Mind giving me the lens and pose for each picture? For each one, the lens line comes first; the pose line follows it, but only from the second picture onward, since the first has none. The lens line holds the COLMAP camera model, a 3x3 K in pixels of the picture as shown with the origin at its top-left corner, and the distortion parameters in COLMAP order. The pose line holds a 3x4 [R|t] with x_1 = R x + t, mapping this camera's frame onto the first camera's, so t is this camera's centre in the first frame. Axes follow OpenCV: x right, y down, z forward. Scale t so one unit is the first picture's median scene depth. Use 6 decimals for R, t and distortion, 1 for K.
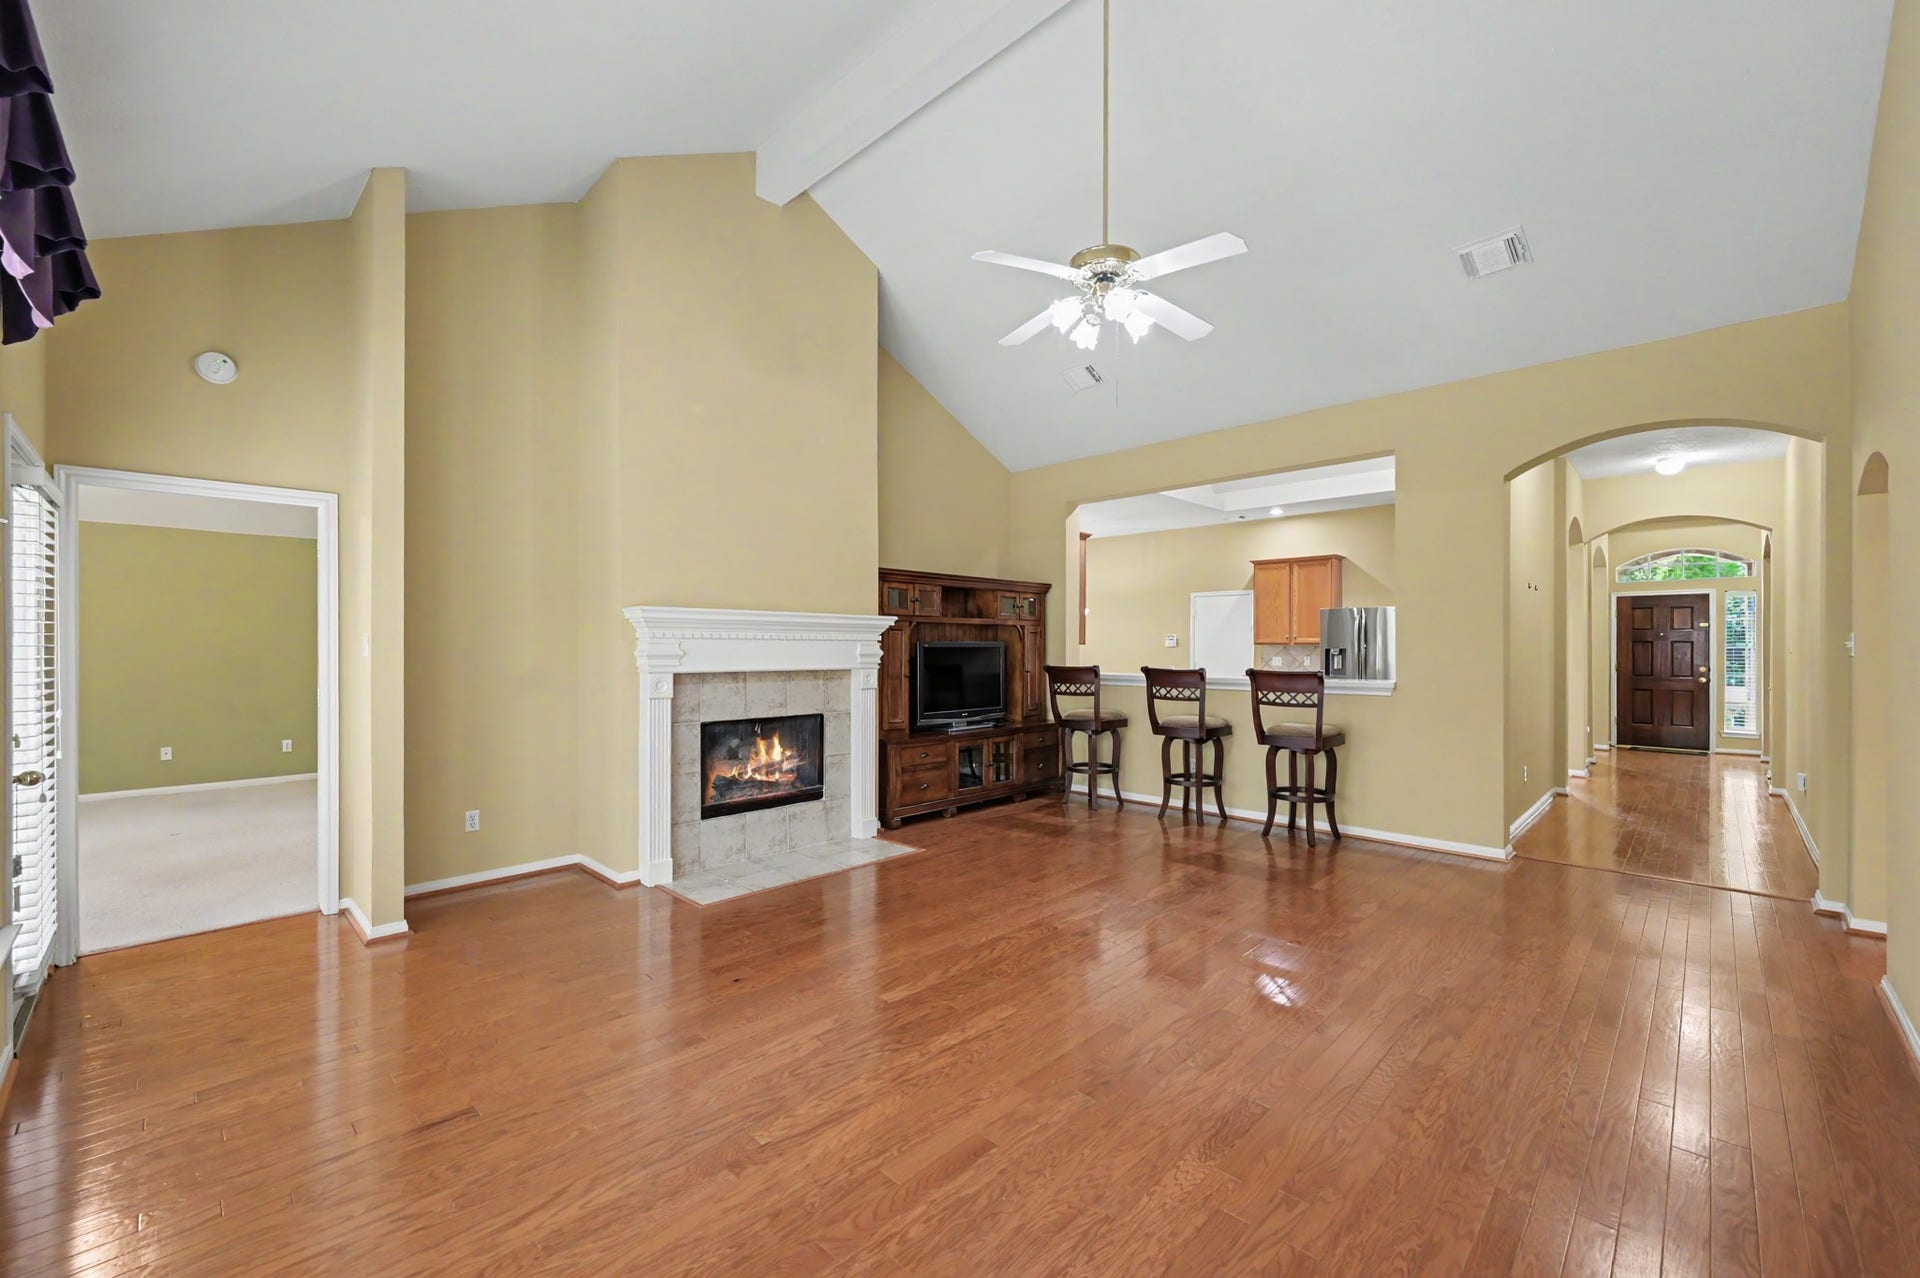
lens RADIAL K [[772.1, 0, 951.9], [0, 772.1, 637.5], [0, 0, 1]] dist [-0.000184, 0.000056]
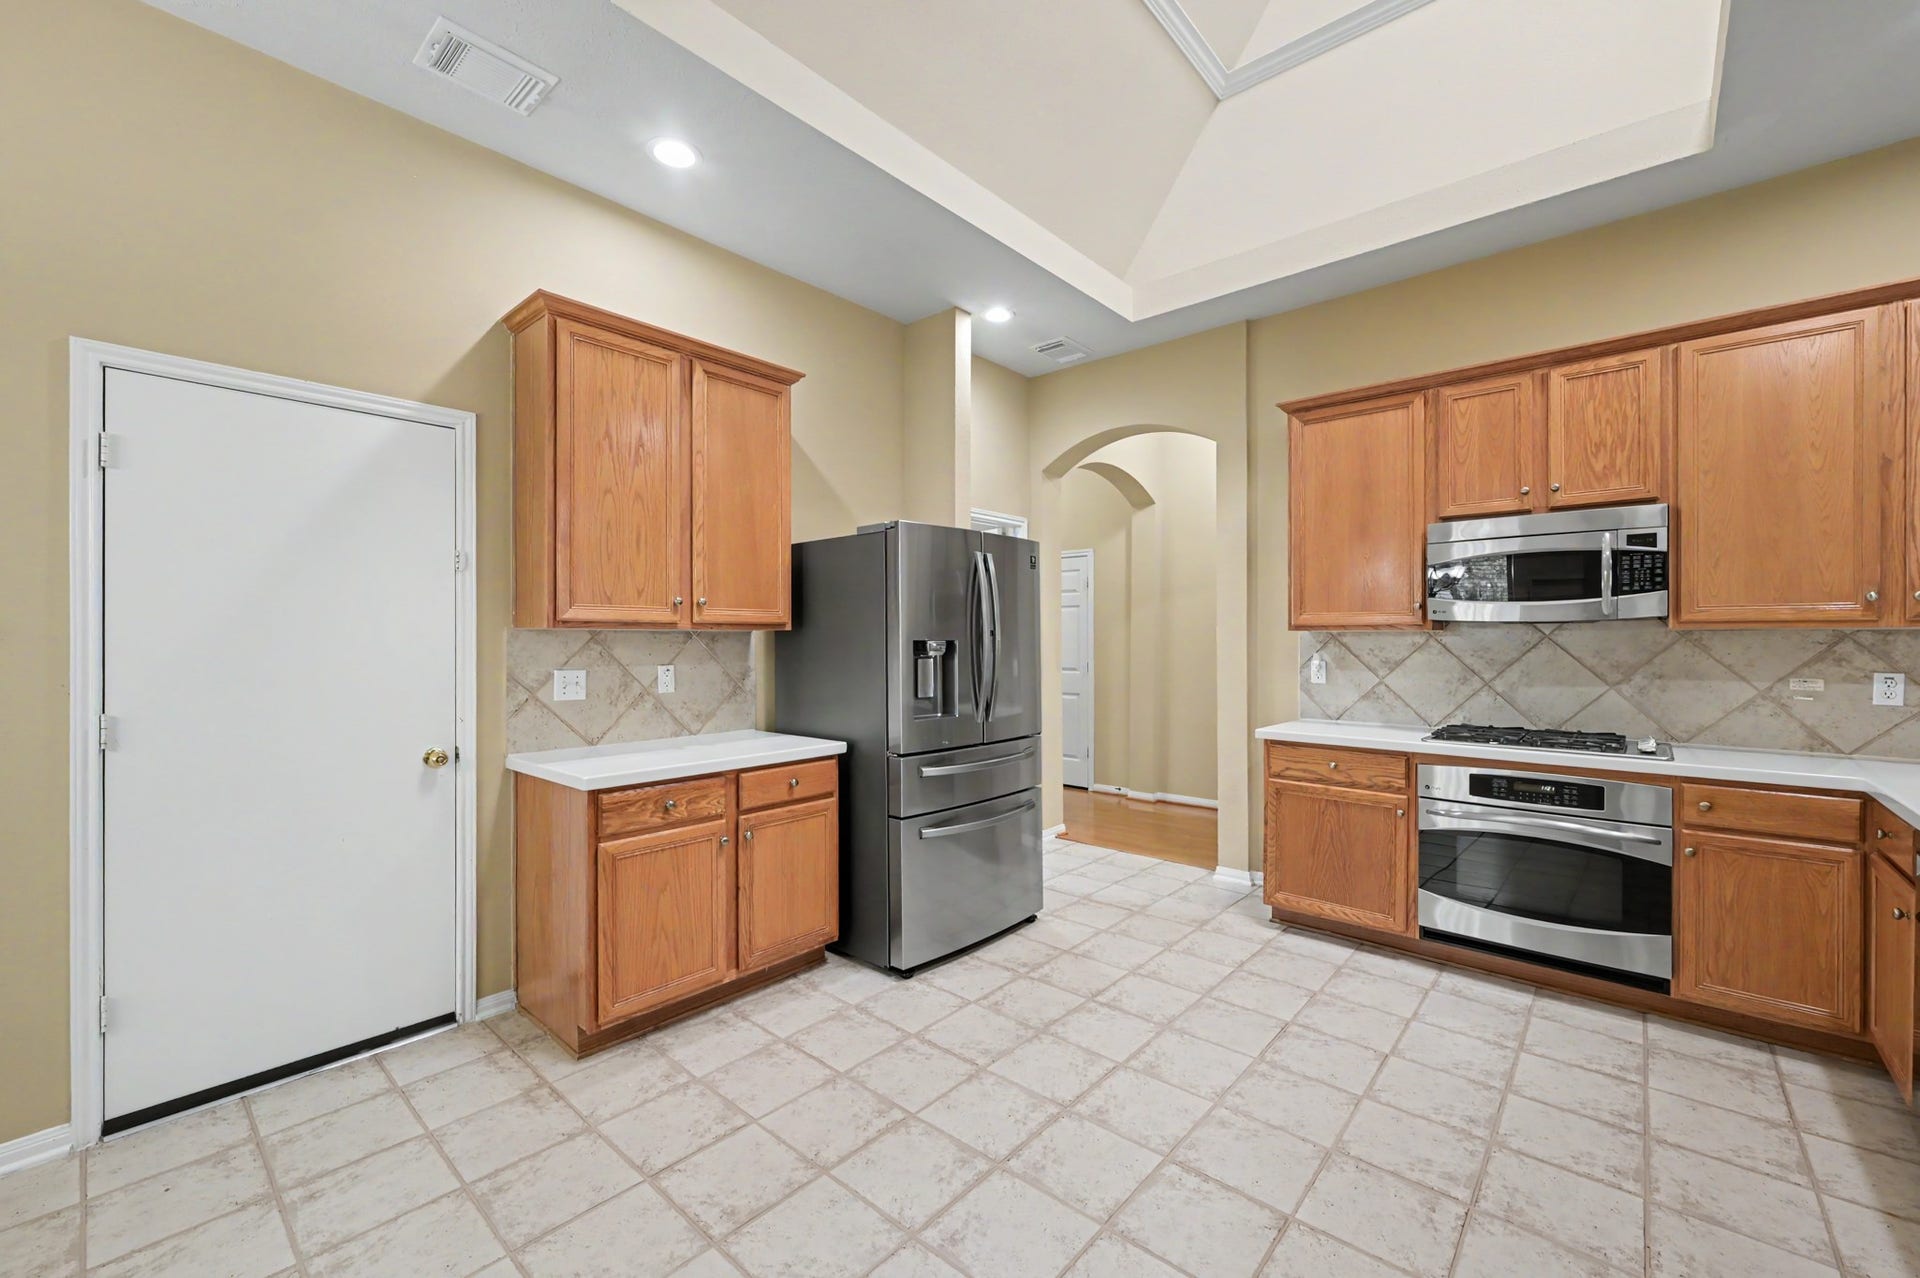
lens RADIAL K [[772.1, 0, 951.9], [0, 772.1, 637.5], [0, 0, 1]] dist [-0.000184, 0.000056]
pose [[-0.046142, -0.004149, 0.998926, 0.140583], [-0.001142, 0.999991, 0.004101, 0.010888], [-0.998934, -0.000951, -0.046146, 0.916752]]
